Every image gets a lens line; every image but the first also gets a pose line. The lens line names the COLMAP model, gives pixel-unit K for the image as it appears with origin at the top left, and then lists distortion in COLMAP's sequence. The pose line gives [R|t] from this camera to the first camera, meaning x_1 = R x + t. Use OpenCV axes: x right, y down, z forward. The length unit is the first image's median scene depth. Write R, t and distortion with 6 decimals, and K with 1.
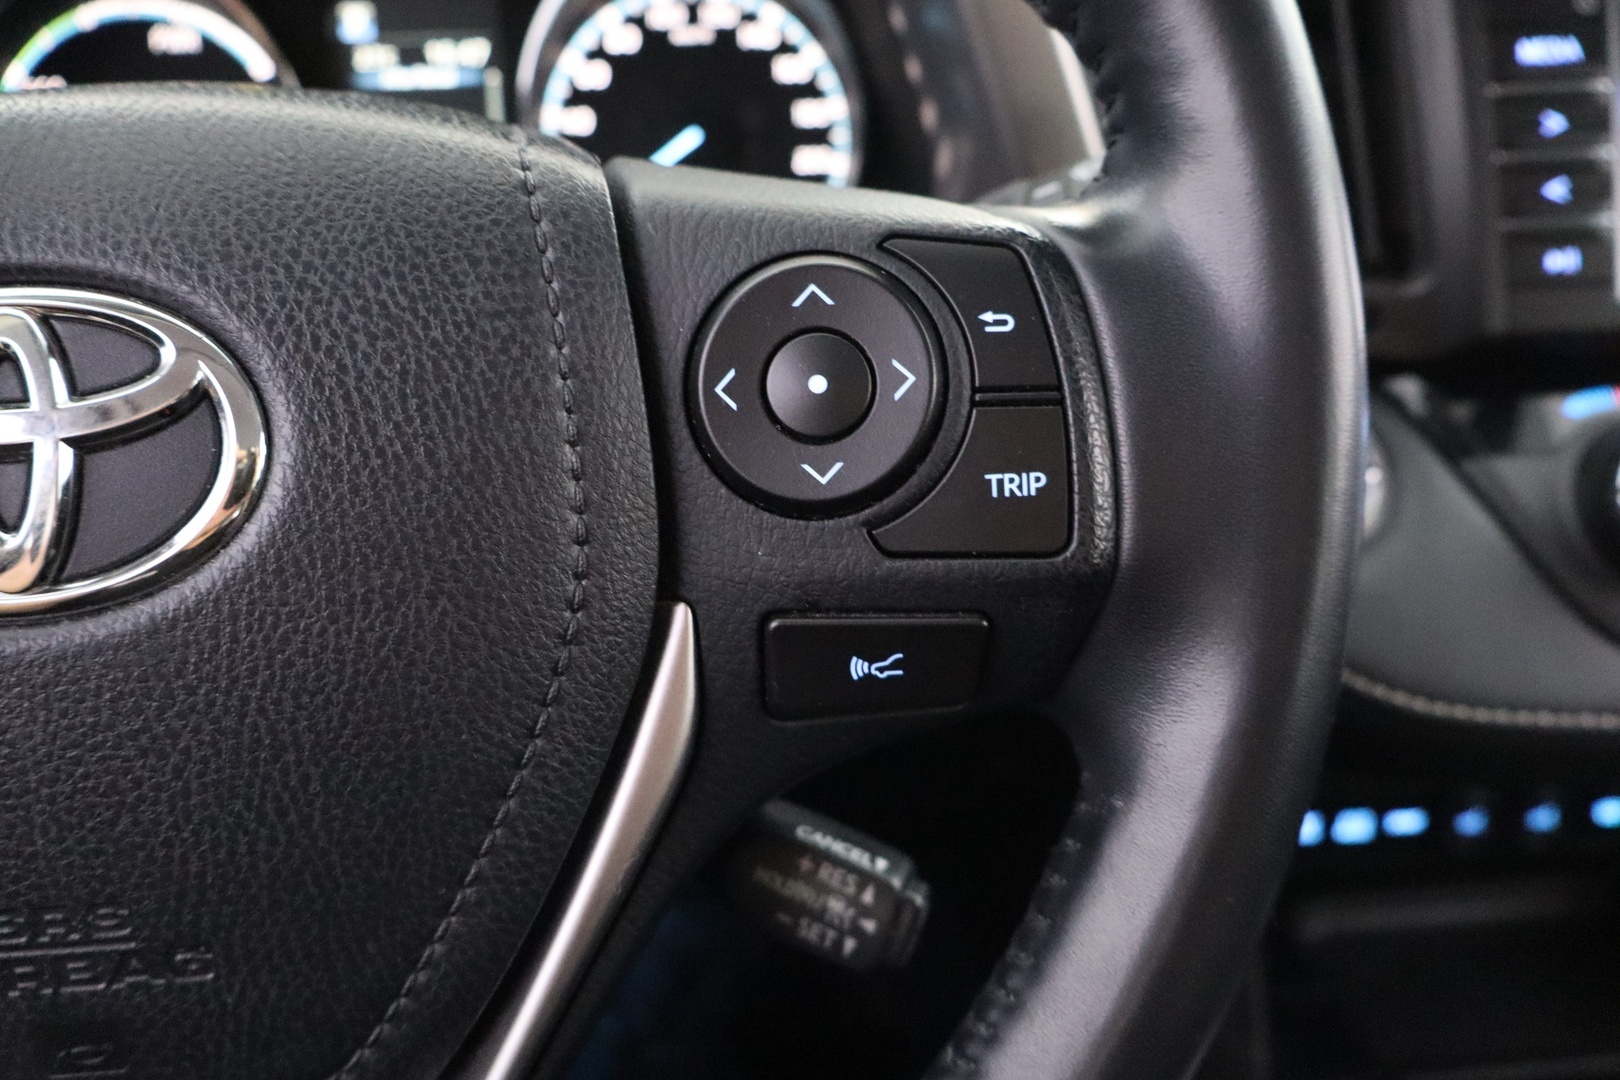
lens RADIAL K [[1353.7, 0, 810.0], [0, 1353.7, 540.0], [0, 0, 1]] dist [-0.003059, 0.018146]
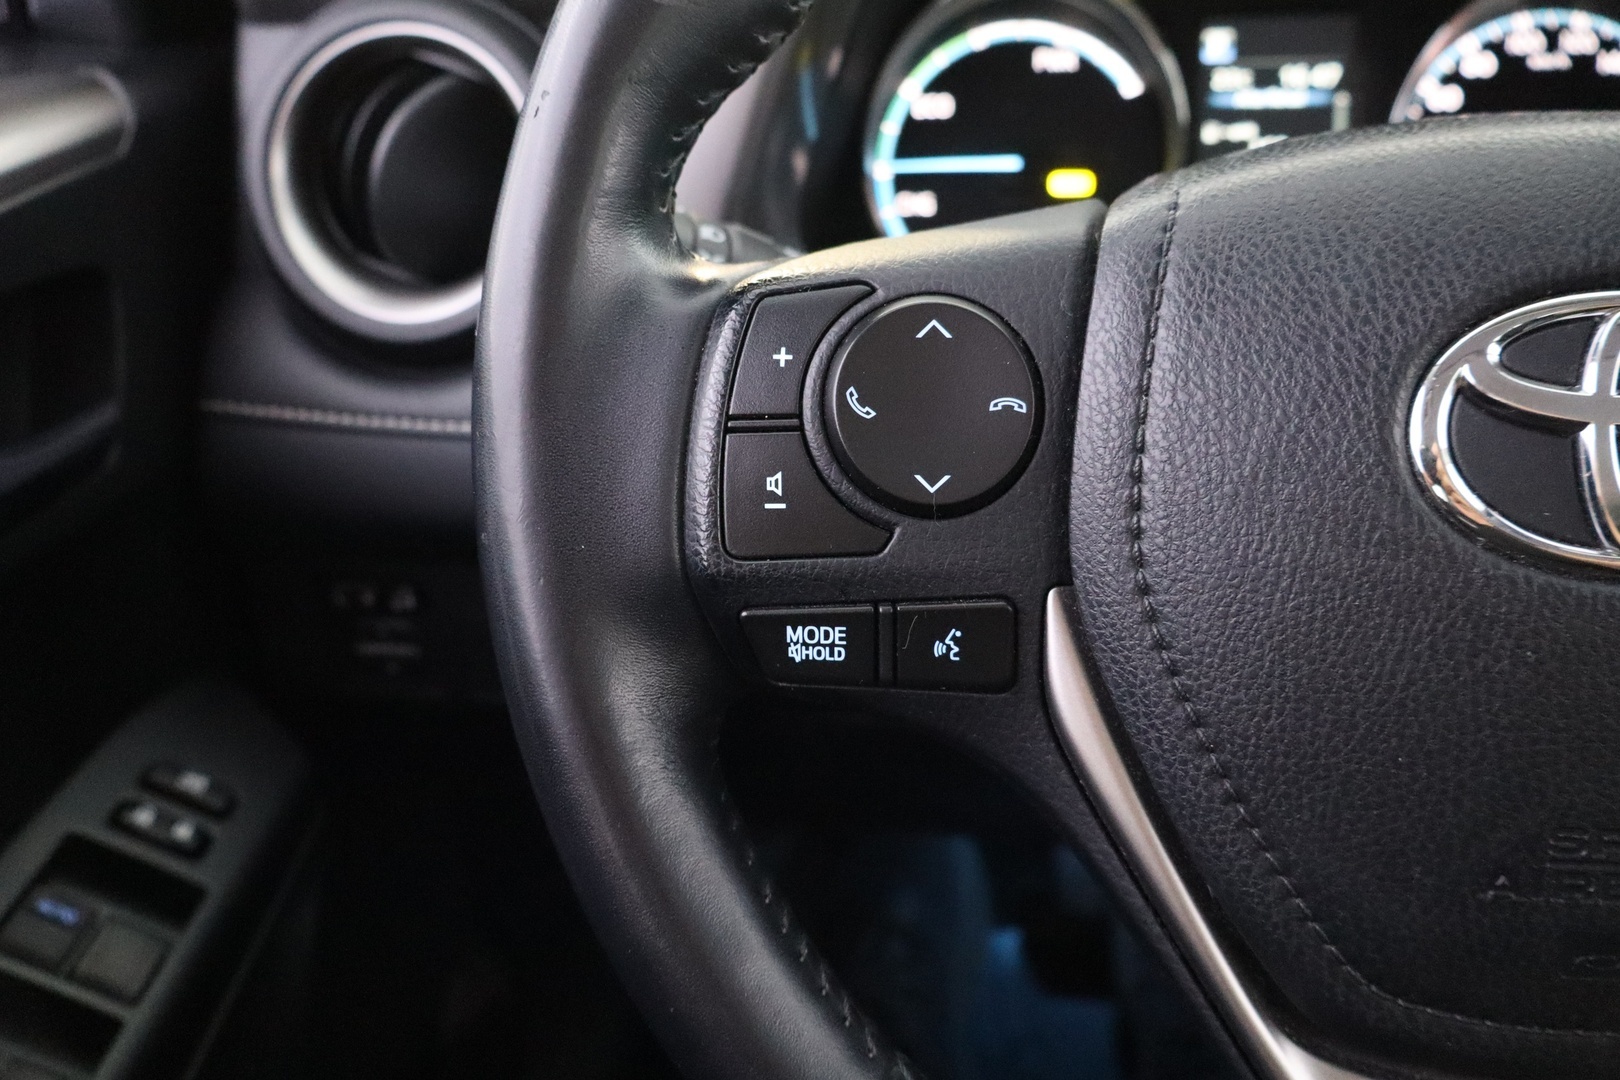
lens RADIAL K [[1353.7, 0, 810.0], [0, 1353.7, 540.0], [0, 0, 1]] dist [-0.003059, 0.018146]
pose [[0.982804, 0.075454, -0.168531, -1.030533], [-0.076606, 0.997061, -0.000335, 0.076635], [0.168011, 0.013239, 0.985696, -0.244906]]
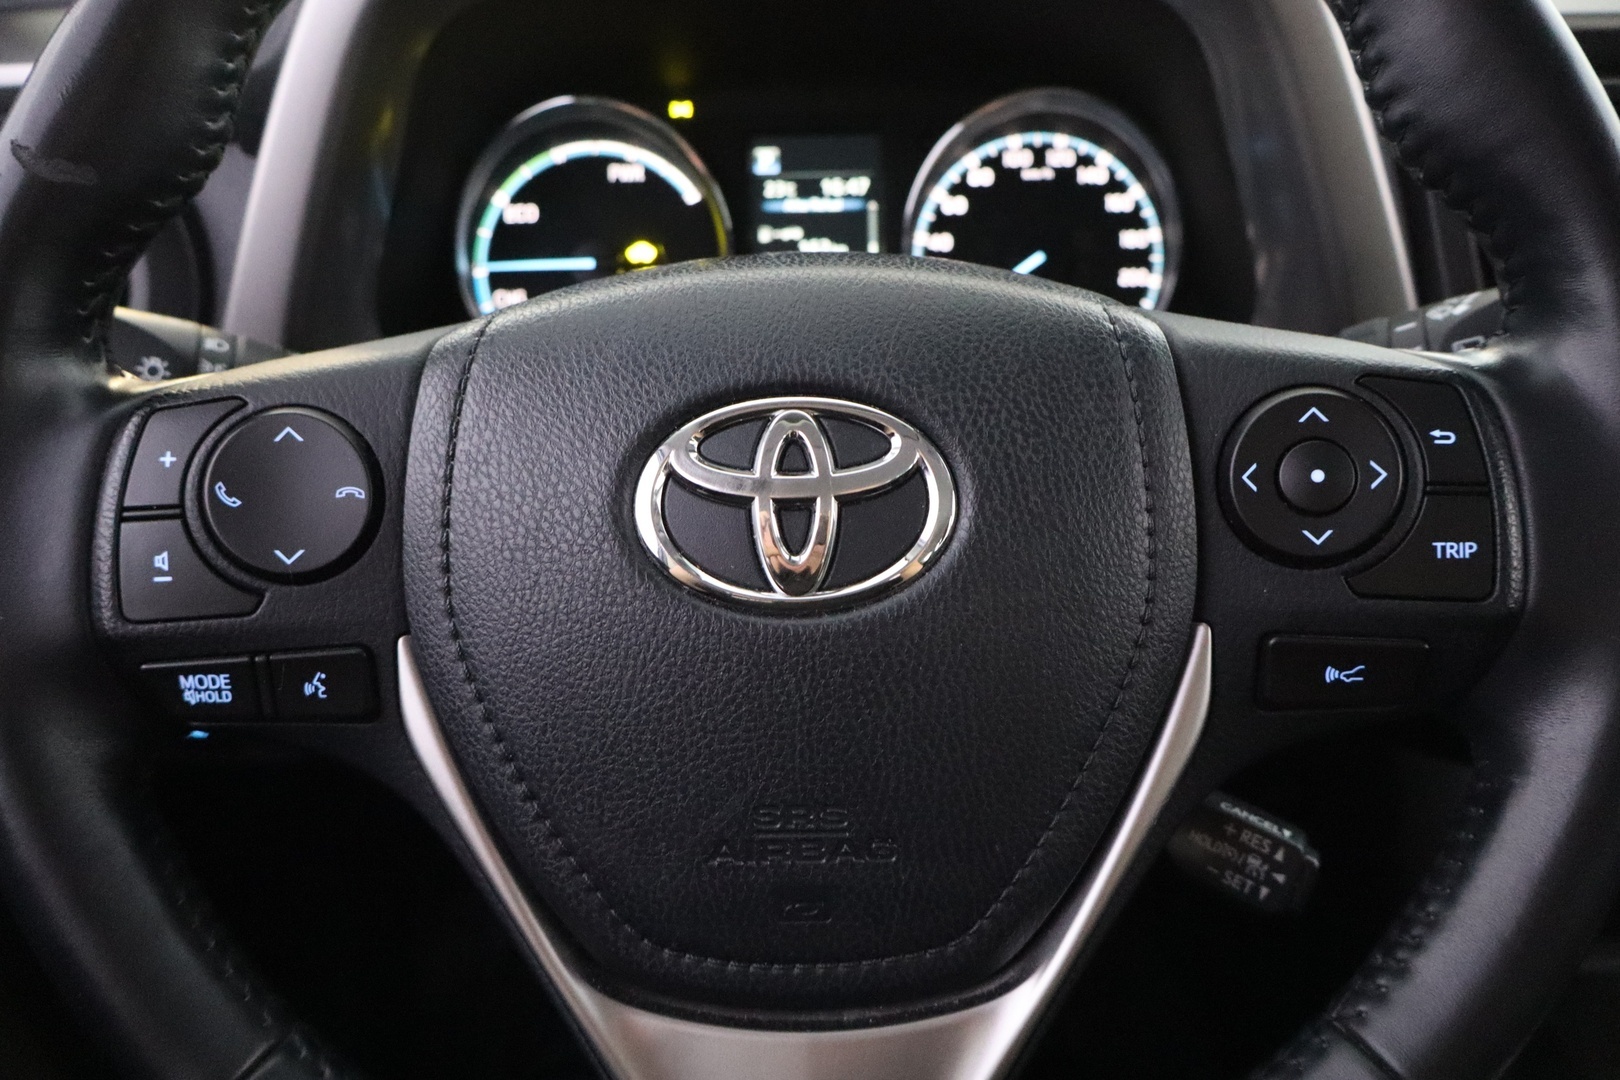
lens RADIAL K [[1353.7, 0, 810.0], [0, 1353.7, 540.0], [0, 0, 1]] dist [-0.003059, 0.018146]
pose [[0.996003, 0.037850, -0.080899, -0.426718], [-0.041505, 0.998170, -0.043987, 0.041267], [0.079086, 0.047169, 0.995751, -0.500231]]
